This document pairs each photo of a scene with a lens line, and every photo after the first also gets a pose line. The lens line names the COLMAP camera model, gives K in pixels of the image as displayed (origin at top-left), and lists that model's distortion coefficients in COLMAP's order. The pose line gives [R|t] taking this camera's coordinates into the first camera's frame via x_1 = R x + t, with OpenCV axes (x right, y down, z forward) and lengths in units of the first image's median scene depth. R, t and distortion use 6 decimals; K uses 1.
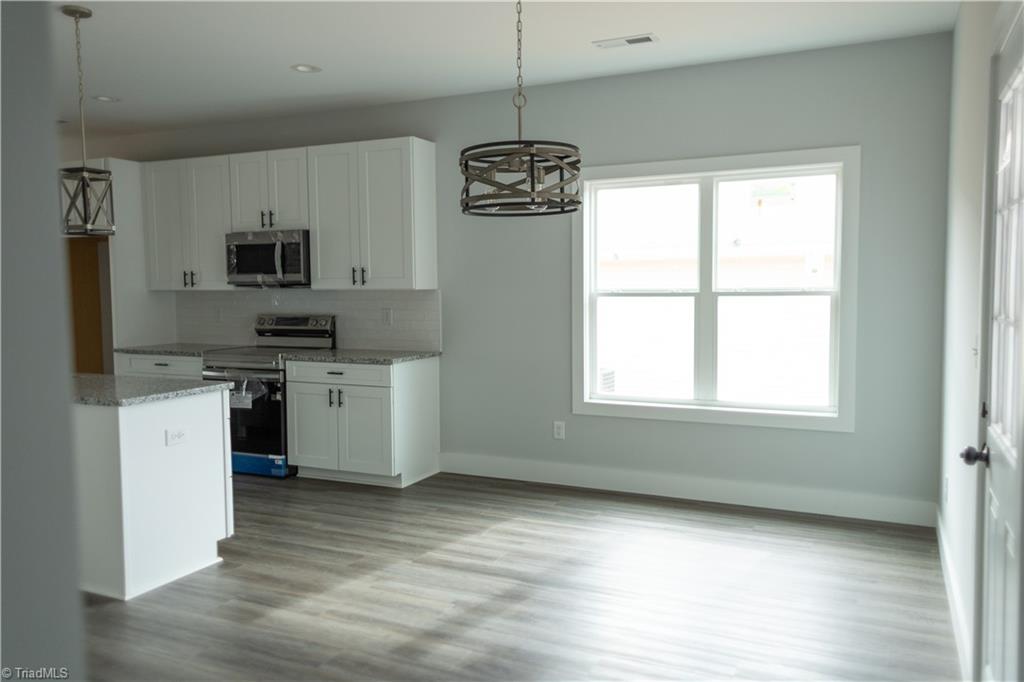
lens RADIAL K [[797.9, 0, 511.7], [0, 797.9, 340.3], [0, 0, 1]] dist [0.040001, -0.005353]
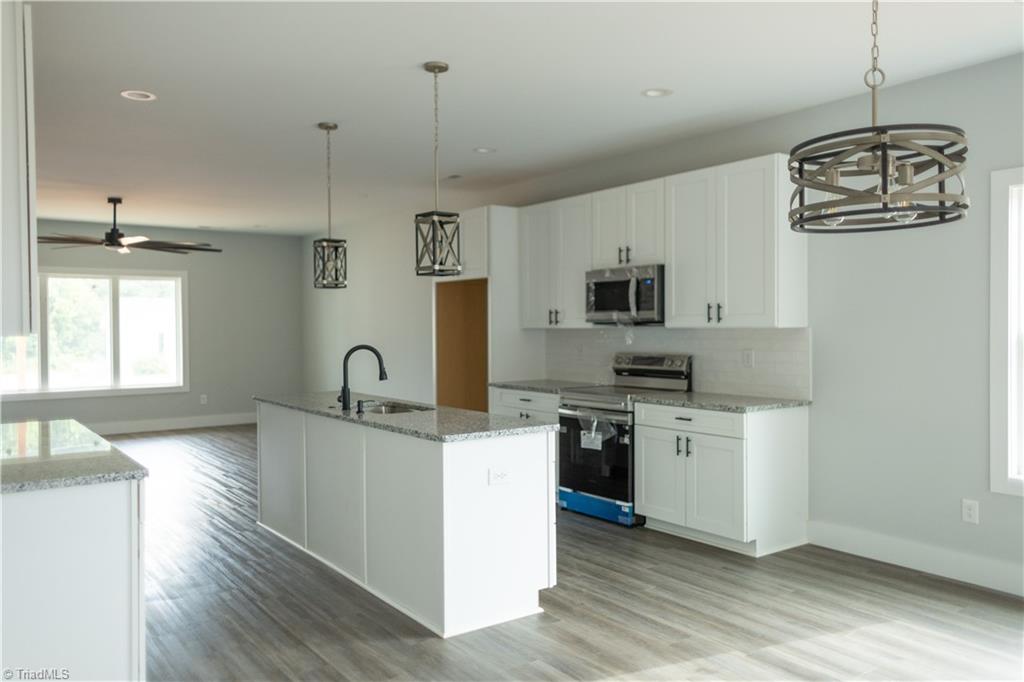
lens RADIAL K [[798.7, 0, 510.8], [0, 798.7, 339.3], [0, 0, 1]] dist [0.042497, -0.009010]
pose [[0.878571, 0.010293, -0.477501, 0.043734], [-0.034035, 0.998575, -0.041097, -0.005661], [0.476398, 0.052358, 0.877669, 0.103889]]
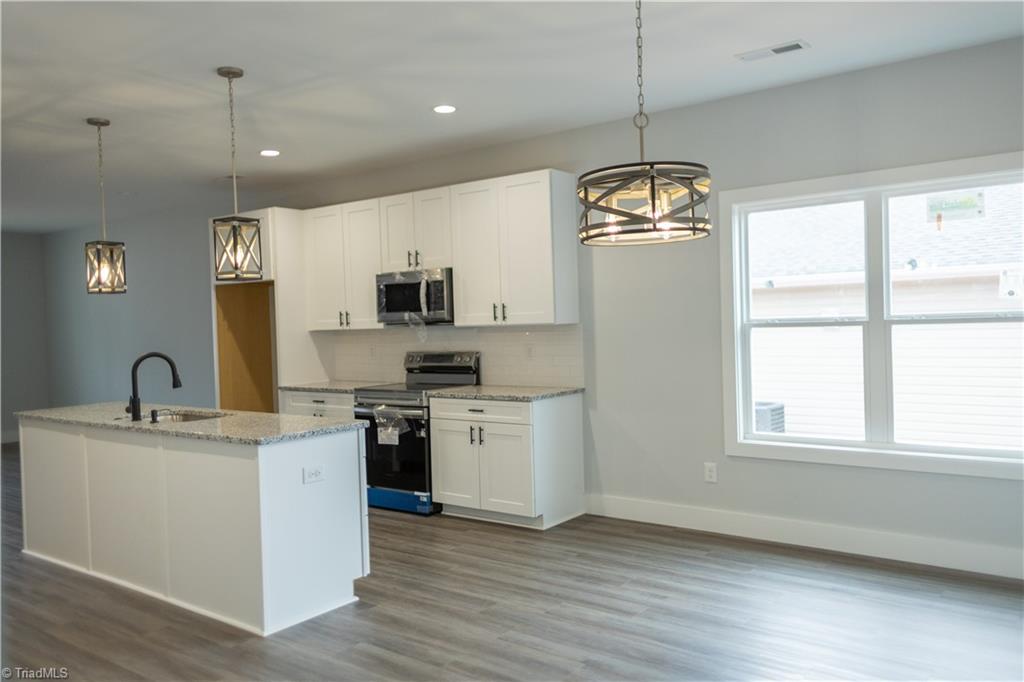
lens RADIAL K [[797.6, 0, 511.6], [0, 797.6, 339.4], [0, 0, 1]] dist [0.042561, -0.002144]
pose [[0.978413, -0.016929, -0.205964, 0.029052], [0.008212, 0.999037, -0.043104, -0.003864], [0.206496, 0.040482, 0.977610, 0.040565]]
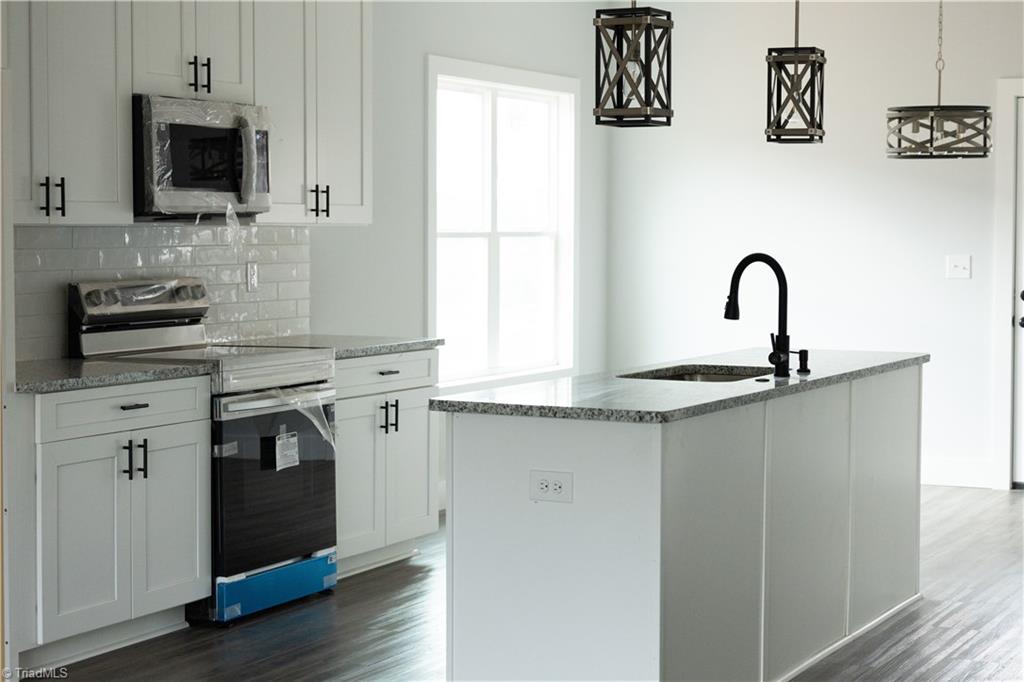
lens RADIAL K [[2038.3, 0, 513.2], [0, 2038.3, 339.7], [0, 0, 1]] dist [0.038159, 0.064960]
pose [[-0.001198, -0.047072, 0.998891, -1.746624], [0.068384, 0.996549, 0.047044, -0.046248], [-0.997658, 0.068365, 0.002025, 0.956990]]
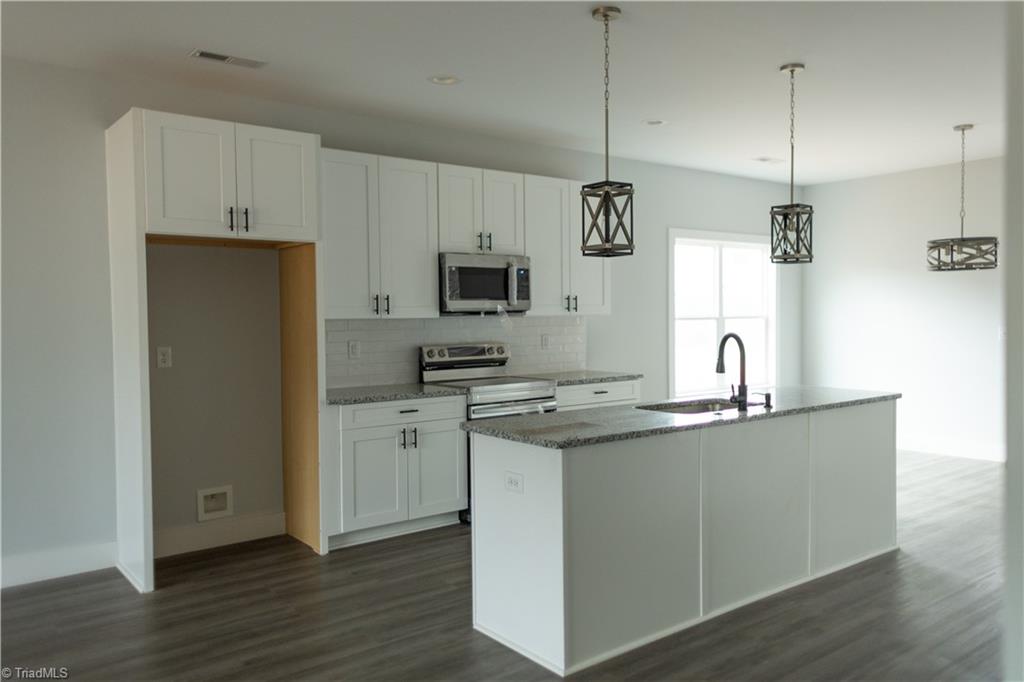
lens RADIAL K [[792.9, 0, 512.7], [0, 792.9, 338.4], [0, 0, 1]] dist [0.037747, -0.004609]
pose [[0.440016, -0.024194, 0.897664, -1.302452], [0.071574, 0.997402, -0.008202, -0.033034], [-0.895133, 0.067859, 0.440605, 0.662213]]
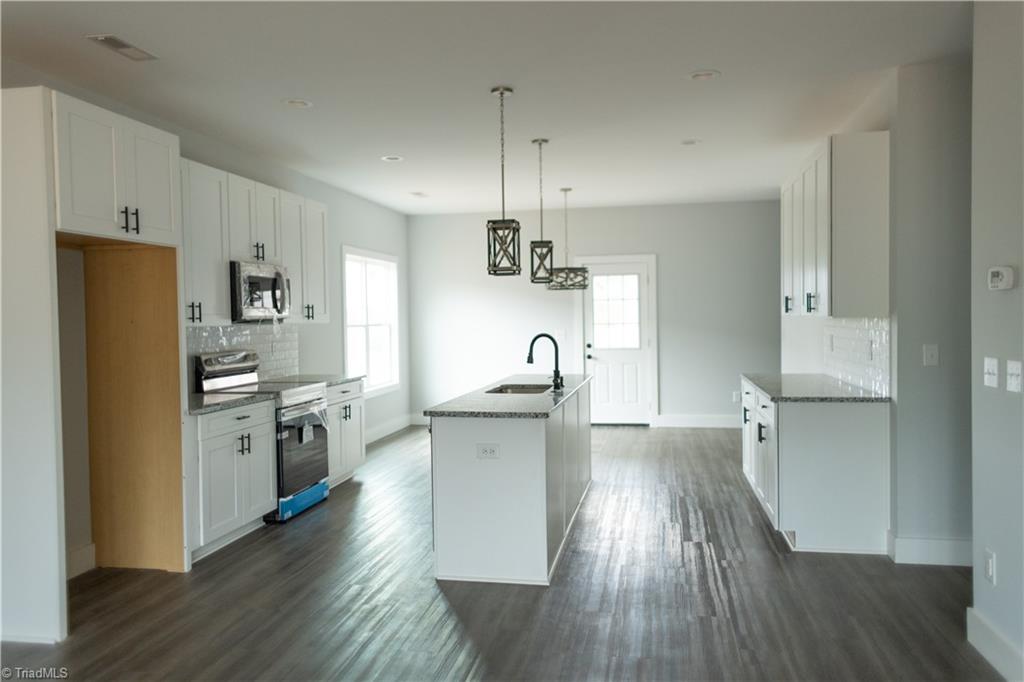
lens RADIAL K [[798.0, 0, 507.3], [0, 798.0, 336.9], [0, 0, 1]] dist [0.053198, 0.000537]
pose [[-0.253891, -0.012848, 0.967147, -1.526279], [0.085771, 0.995674, 0.035743, -0.066976], [-0.963422, 0.092028, -0.251691, 1.118968]]
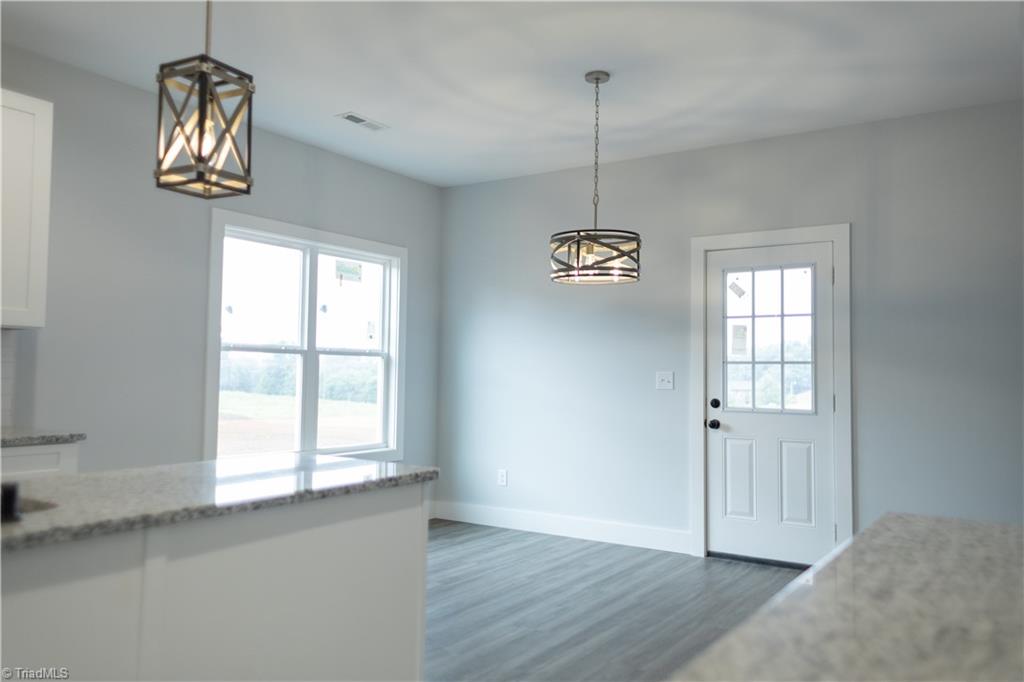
lens RADIAL K [[790.3, 0, 509.0], [0, 790.3, 338.1], [0, 0, 1]] dist [0.037115, -0.000808]
pose [[0.143900, 0.055588, 0.988030, -0.765711], [0.055213, 0.996415, -0.064101, 0.007362], [-0.988051, 0.063776, 0.140315, 0.564987]]
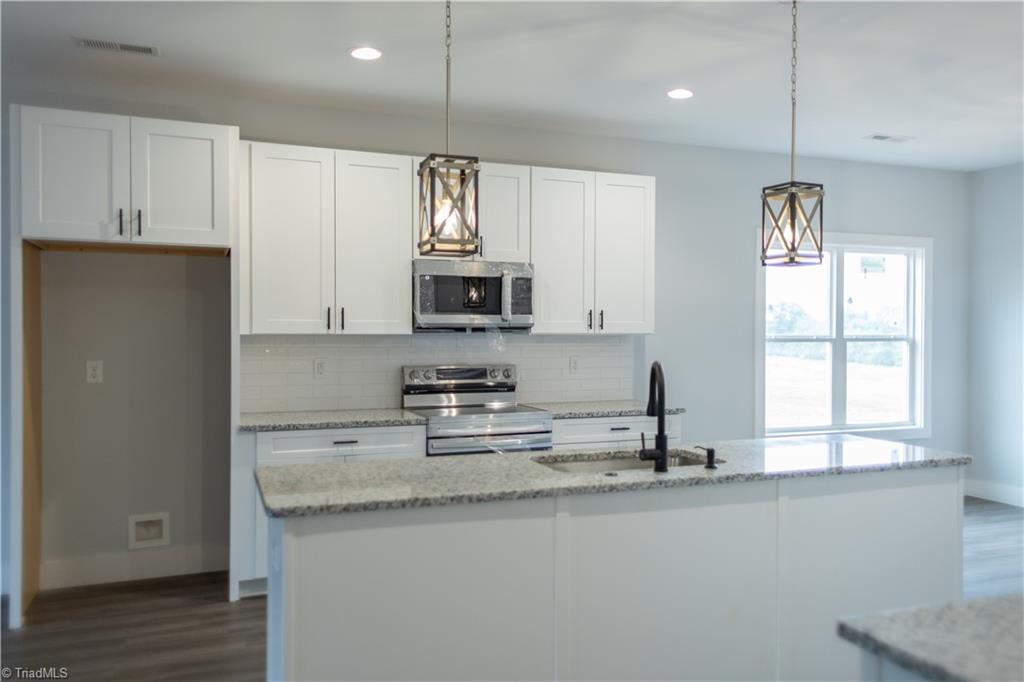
lens RADIAL K [[791.2, 0, 512.4], [0, 791.2, 338.2], [0, 0, 1]] dist [0.037287, -0.001515]
pose [[0.681591, 0.003178, 0.731726, -0.993484], [0.043789, 0.998021, -0.045123, -0.025533], [-0.730422, 0.062796, 0.680104, 0.510690]]
